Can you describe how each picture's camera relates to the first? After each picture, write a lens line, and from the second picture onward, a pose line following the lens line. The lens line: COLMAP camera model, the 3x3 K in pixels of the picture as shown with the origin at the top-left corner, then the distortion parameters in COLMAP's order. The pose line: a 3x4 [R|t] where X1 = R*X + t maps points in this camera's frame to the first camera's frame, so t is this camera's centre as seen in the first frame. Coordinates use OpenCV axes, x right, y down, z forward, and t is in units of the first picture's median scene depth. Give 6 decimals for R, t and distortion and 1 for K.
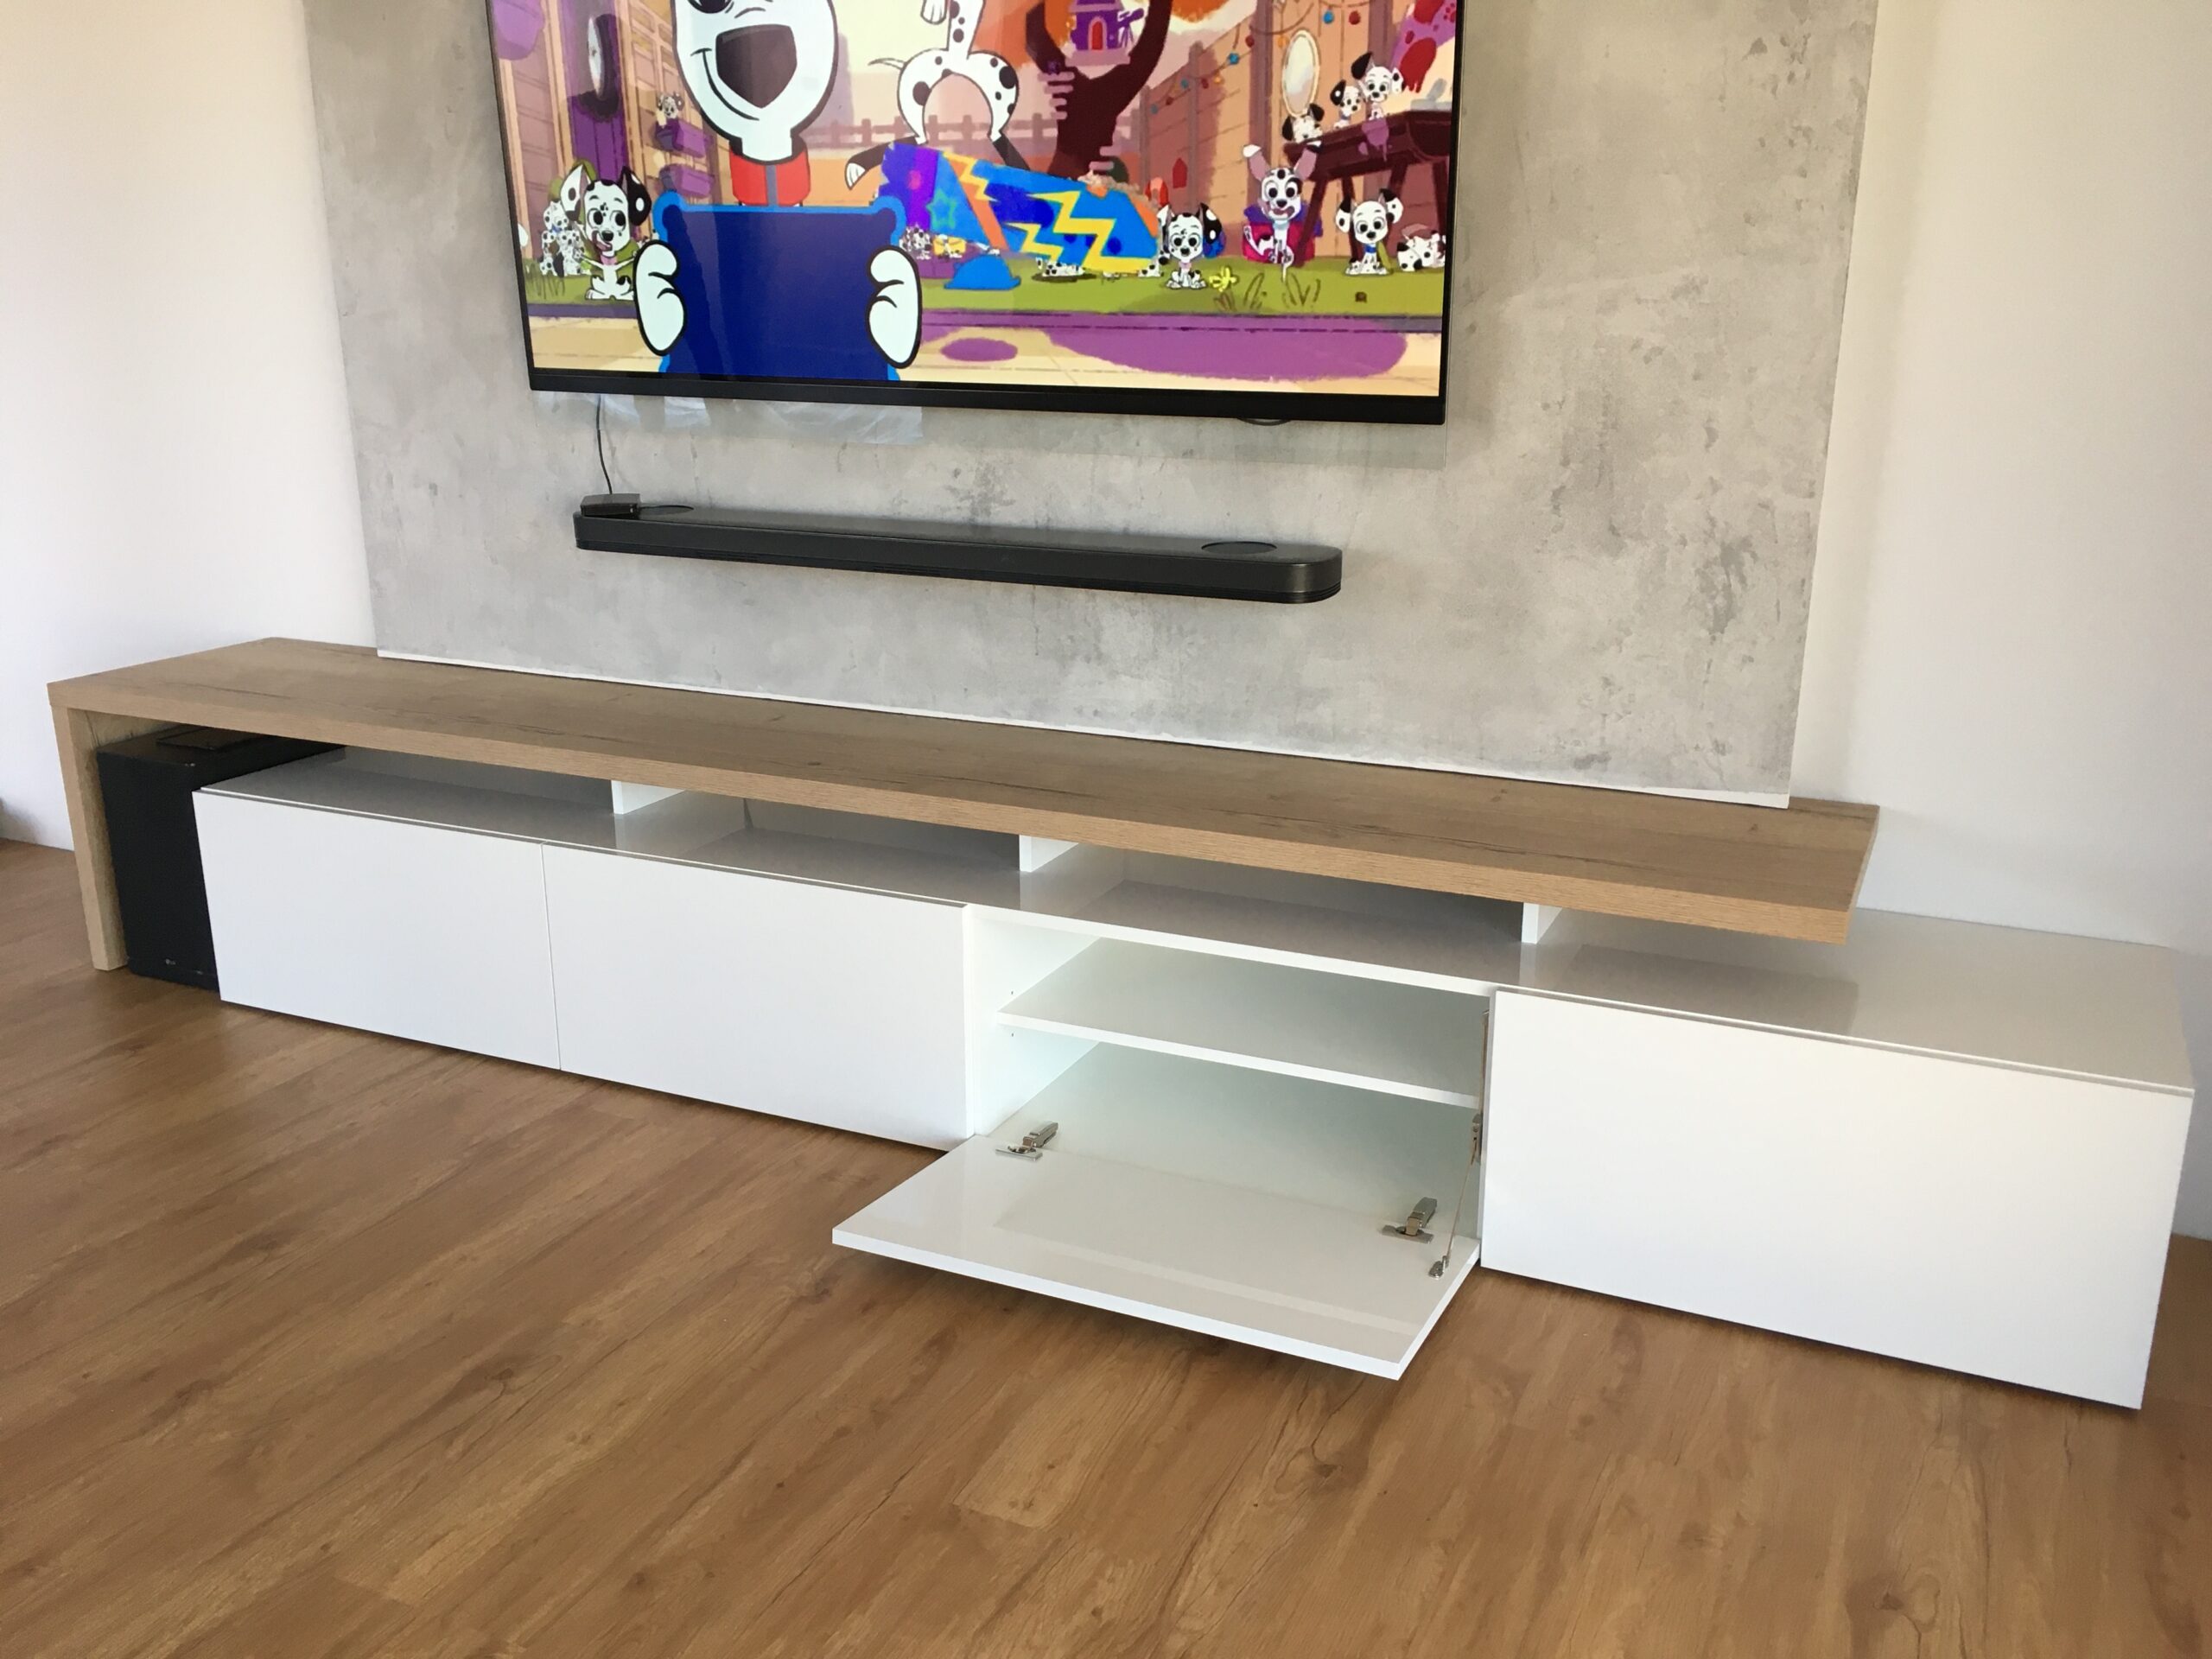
lens RADIAL K [[1878.5, 0, 1108.4], [0, 1878.5, 838.4], [0, 0, 1]] dist [0.050072, -0.037734]
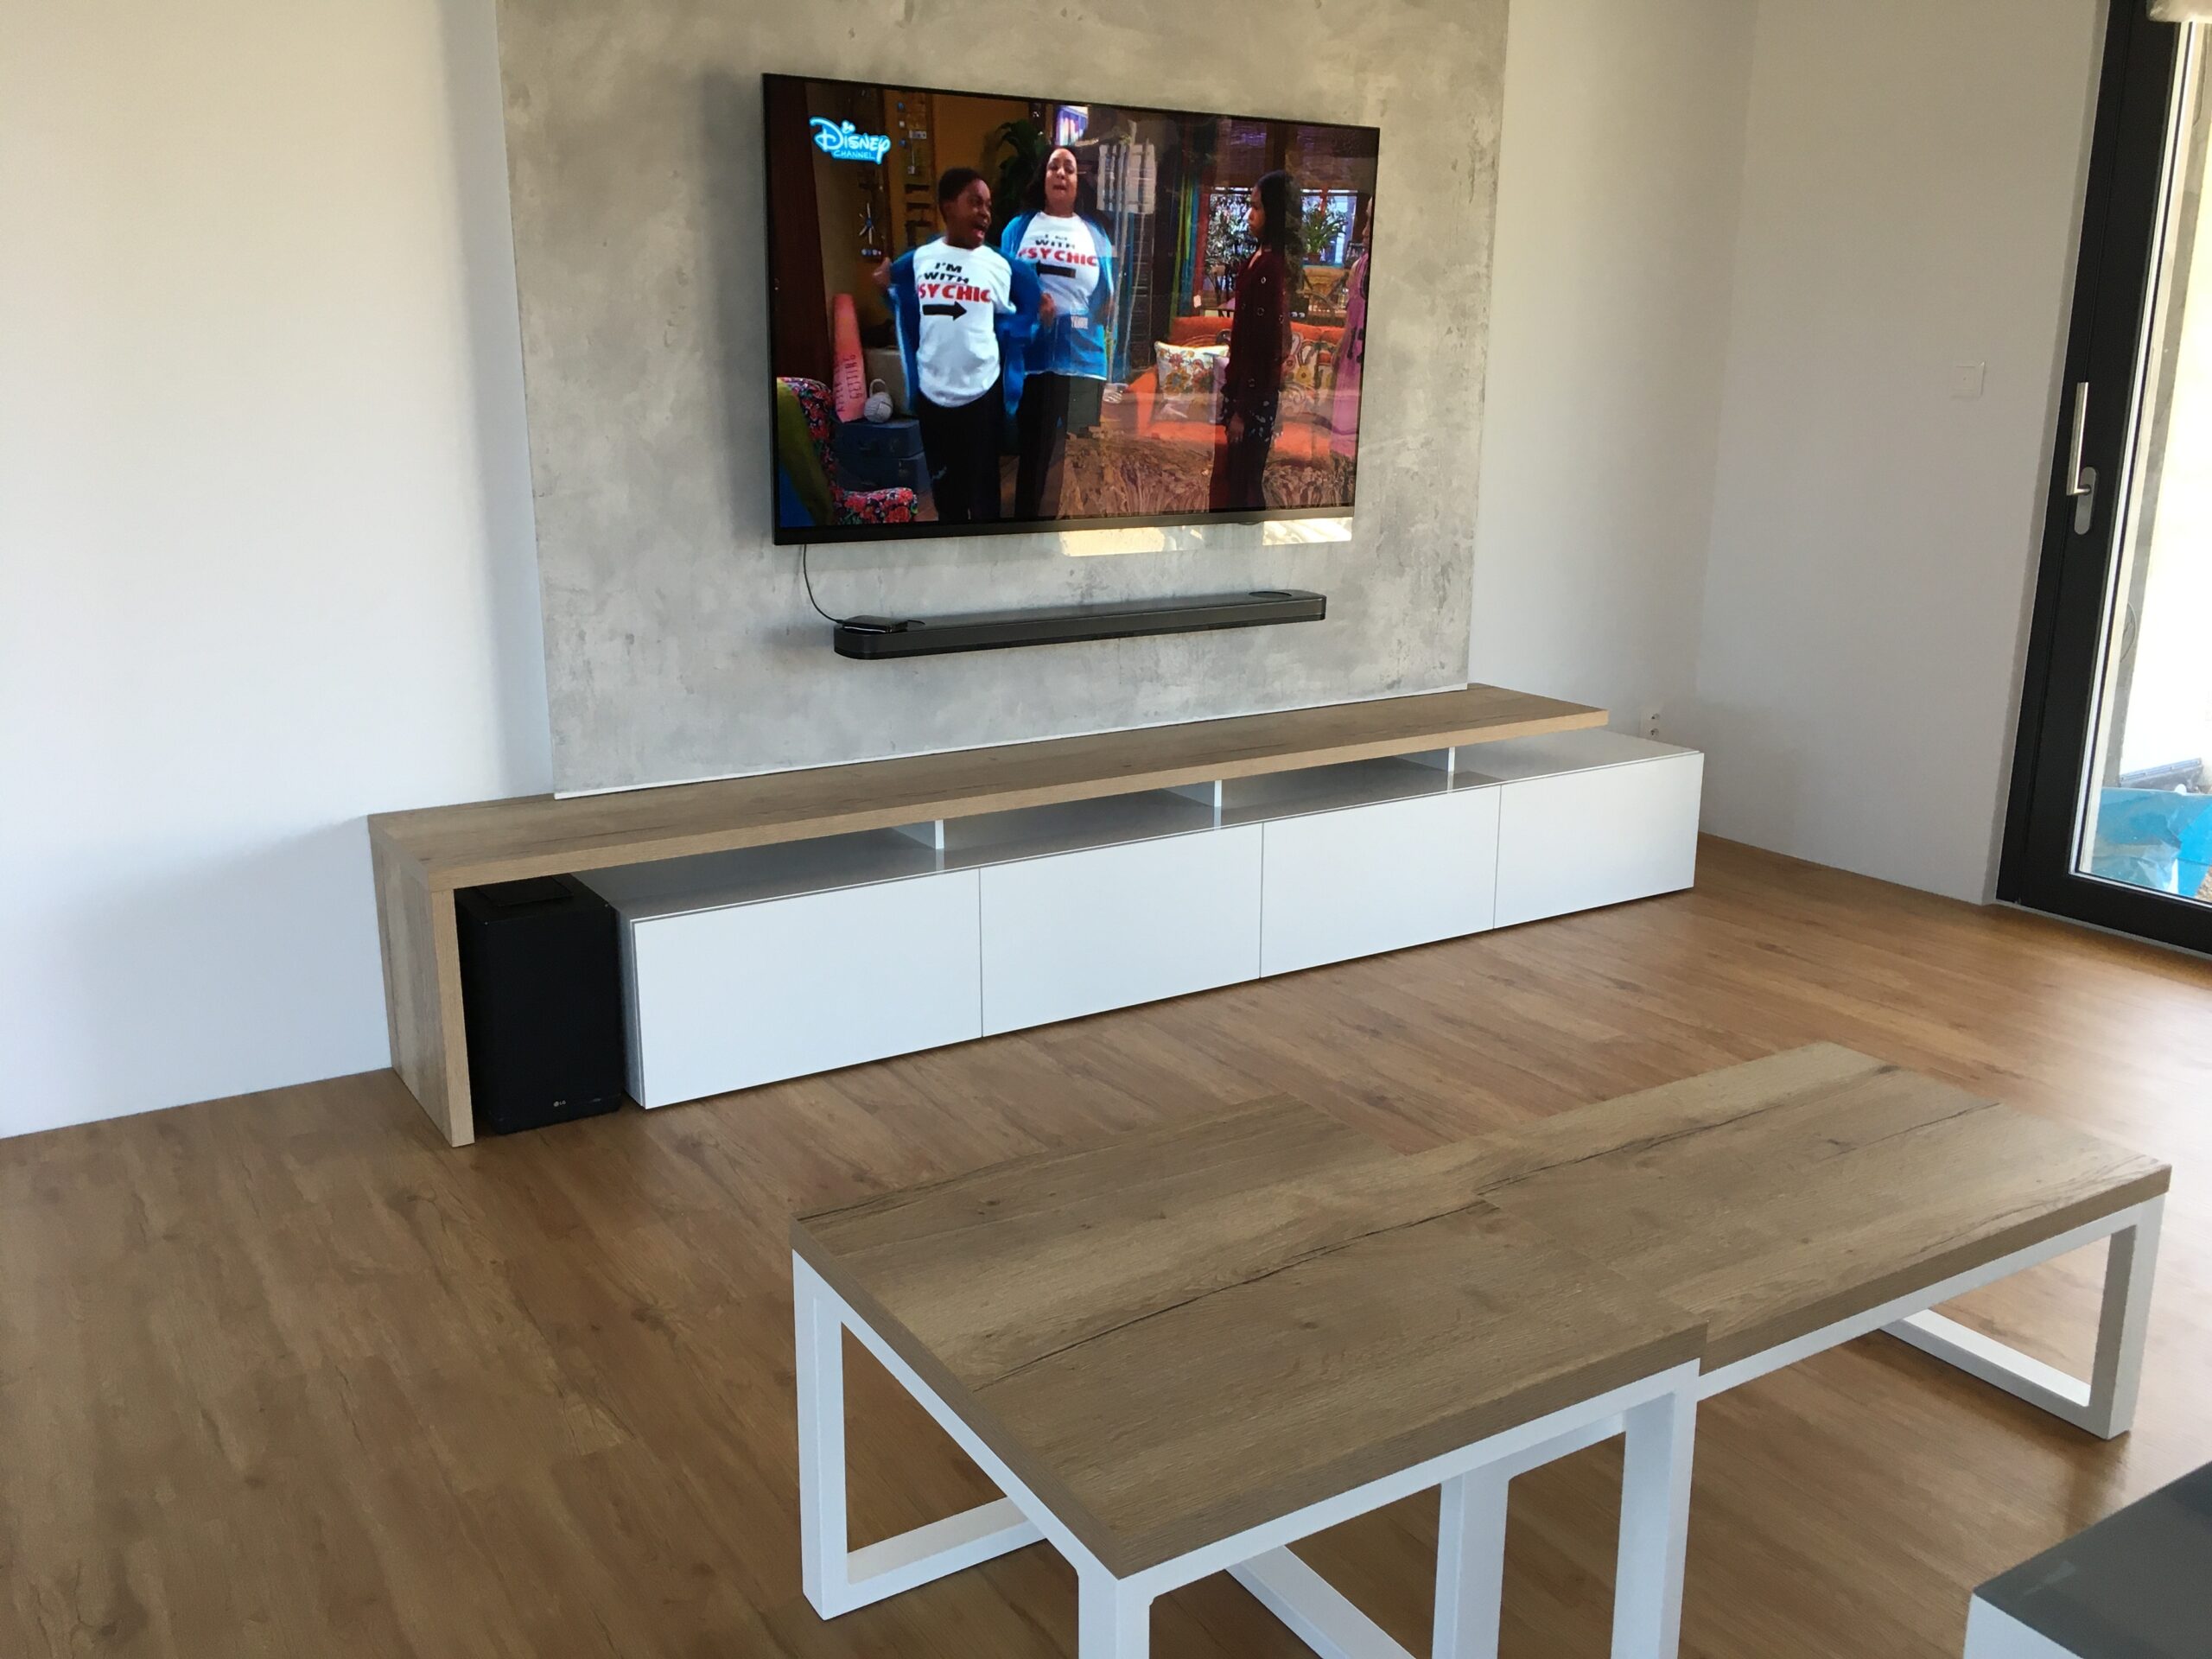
lens RADIAL K [[1878.5, 0, 1110.4], [0, 1878.5, 824.5], [0, 0, 1]] dist [0.050072, -0.037734]
pose [[0.542316, -0.195566, 0.817097, -1.348755], [0.245180, 0.967039, 0.068724, -0.095723], [-0.803605, 0.163066, 0.572389, 0.145877]]
